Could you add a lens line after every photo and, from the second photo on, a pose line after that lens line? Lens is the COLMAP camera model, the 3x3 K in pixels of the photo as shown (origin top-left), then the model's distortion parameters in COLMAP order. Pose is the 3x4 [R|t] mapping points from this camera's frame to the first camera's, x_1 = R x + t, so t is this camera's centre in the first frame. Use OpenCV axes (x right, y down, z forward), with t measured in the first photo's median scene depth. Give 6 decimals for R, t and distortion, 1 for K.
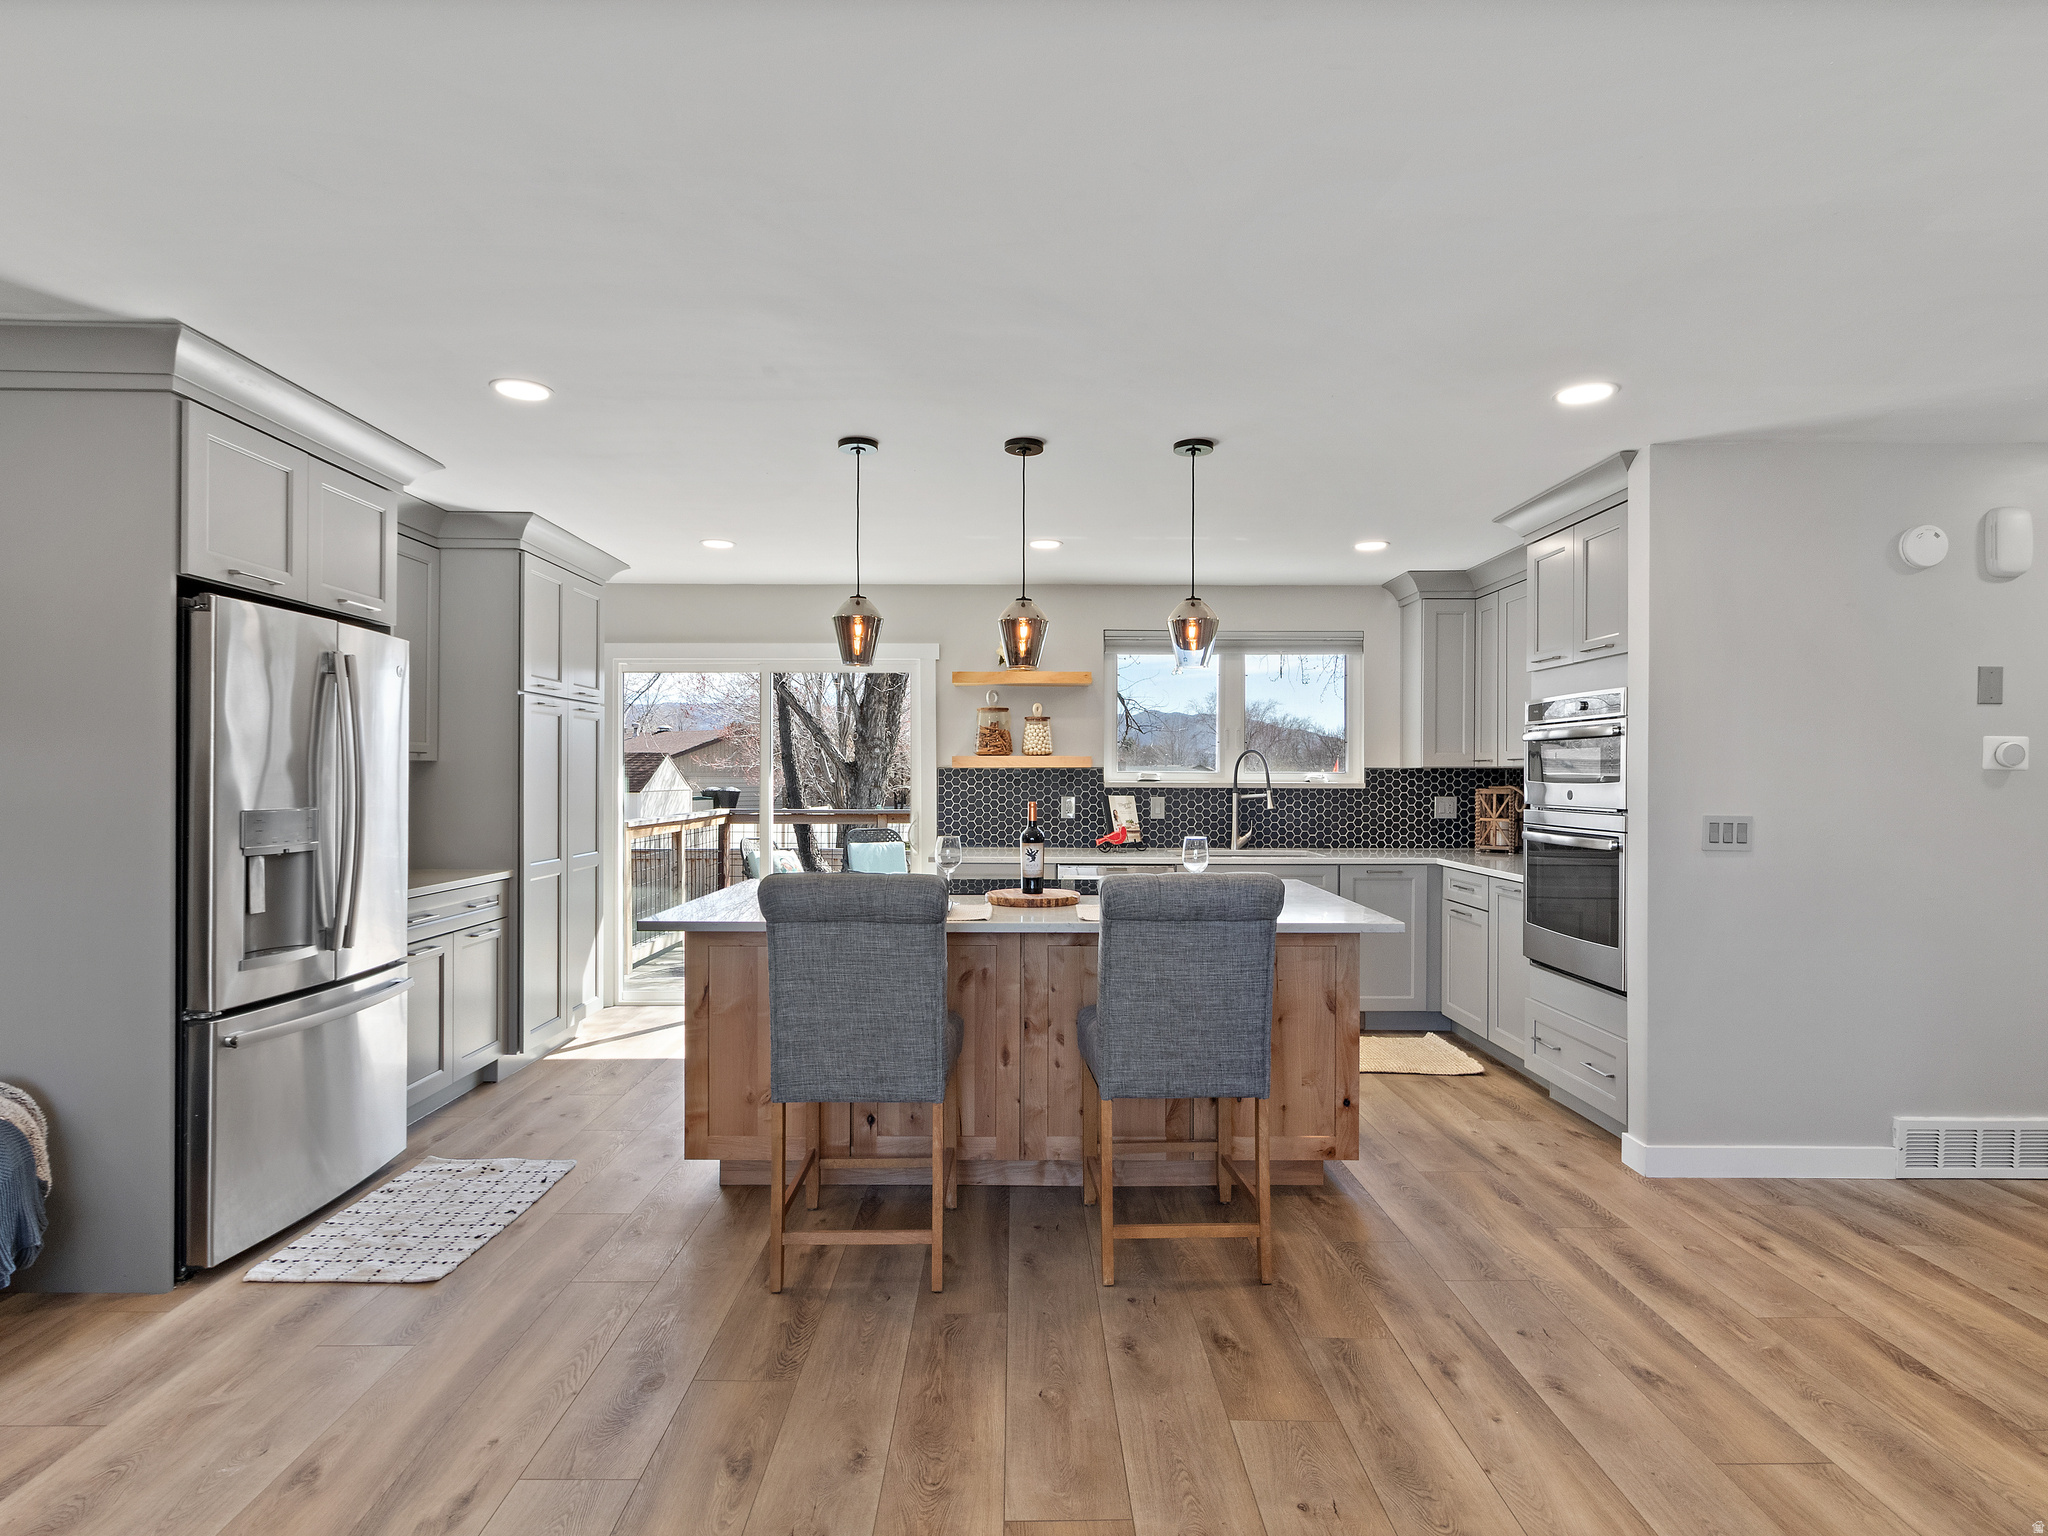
lens RADIAL K [[1093.2, 0, 1018.1], [0, 1093.2, 772.9], [0, 0, 1]] dist [-0.001909, 0.004991]
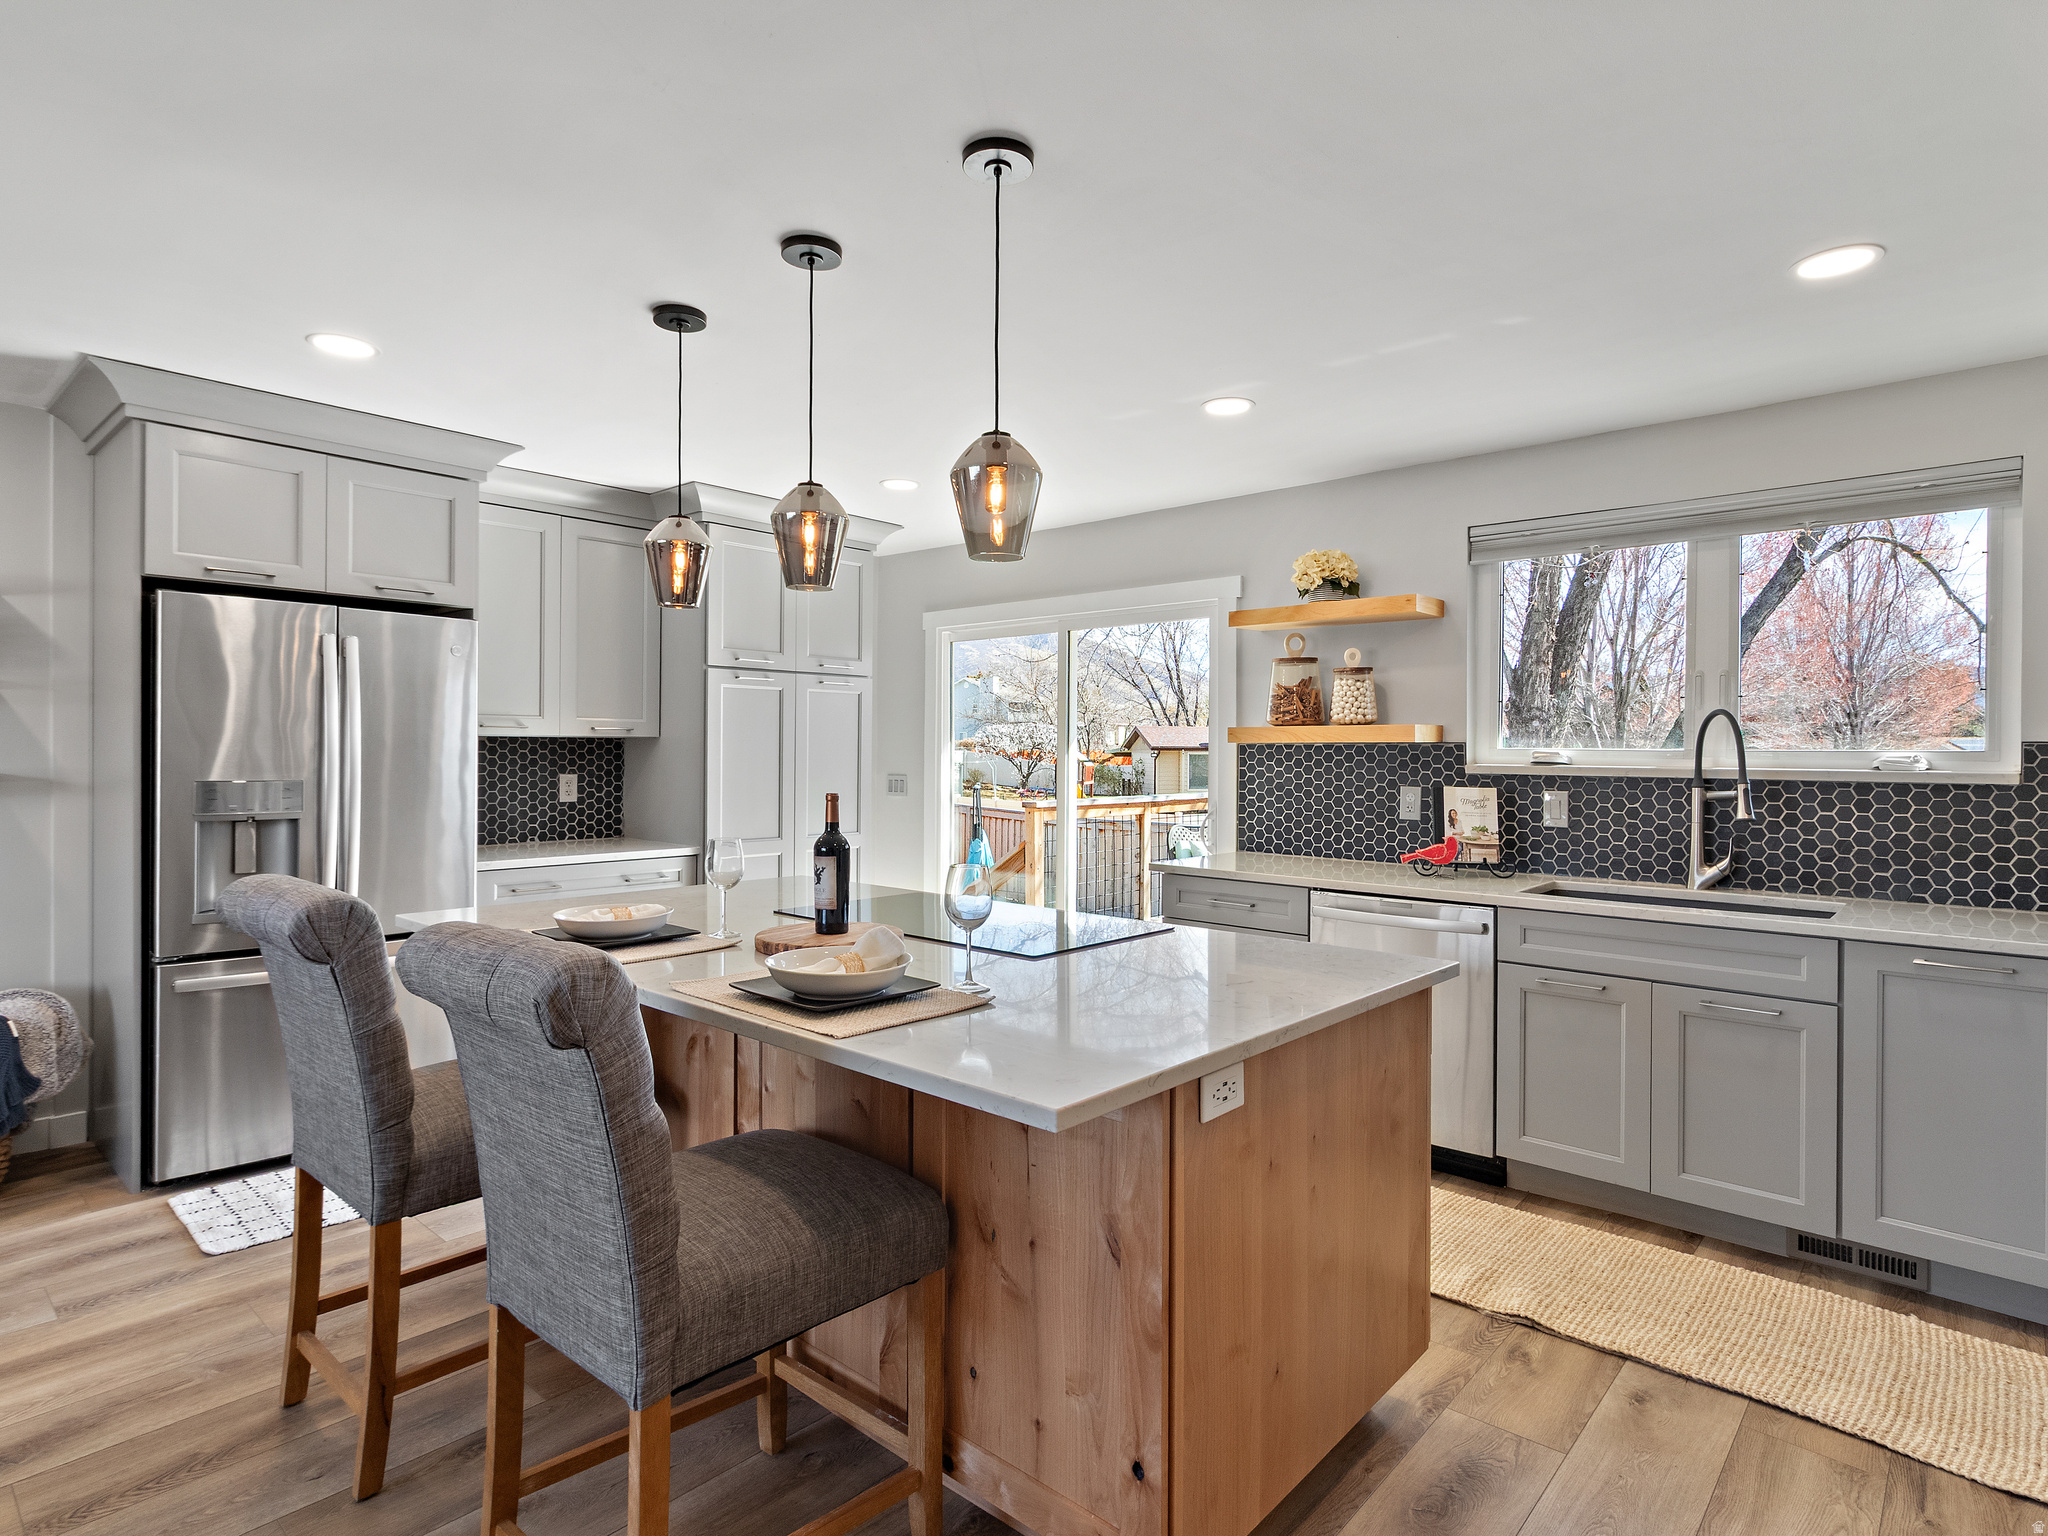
lens RADIAL K [[1093.2, 0, 1030.9], [0, 1093.2, 751.9], [0, 0, 1]] dist [-0.001909, 0.004991]
pose [[0.737258, 0.003211, -0.675603, 0.331612], [-0.003016, 0.999994, 0.001461, 0.000464], [0.675604, 0.000961, 0.737264, 0.365656]]
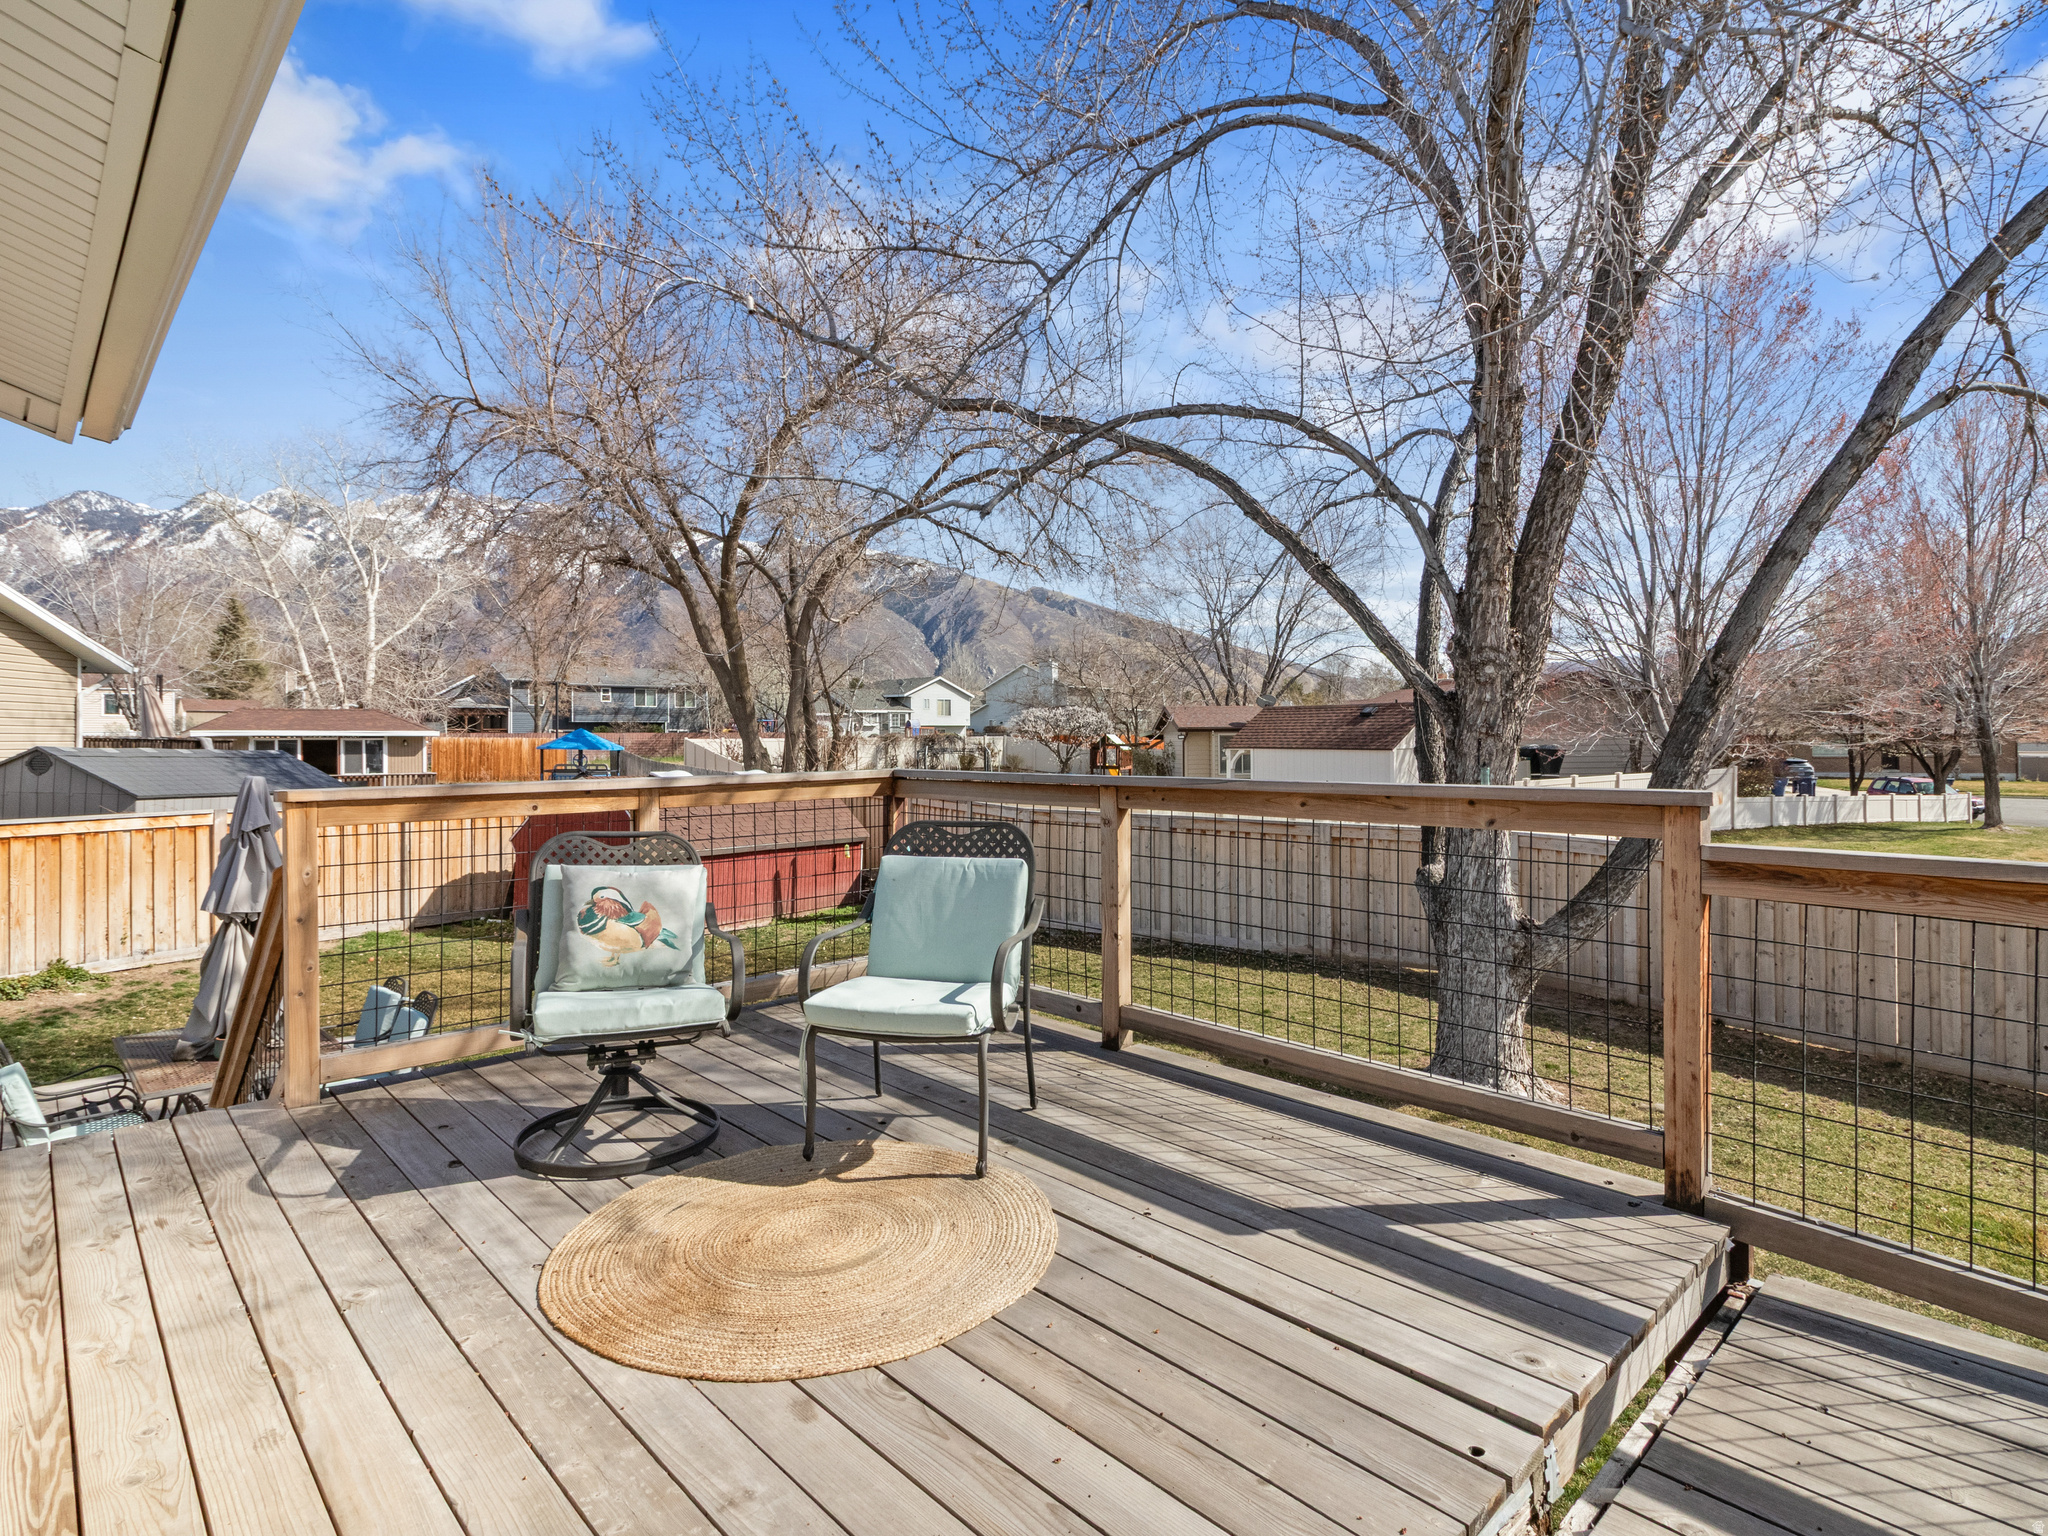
lens RADIAL K [[1093.2, 0, 1018.6], [0, 1093.2, 713.7], [0, 0, 1]] dist [-0.001909, 0.004991]
pose [[0.683724, -0.021030, -0.729437, 0.270279], [0.007747, 0.999738, -0.021561, 0.029092], [0.729699, 0.009091, 0.683708, 1.036482]]
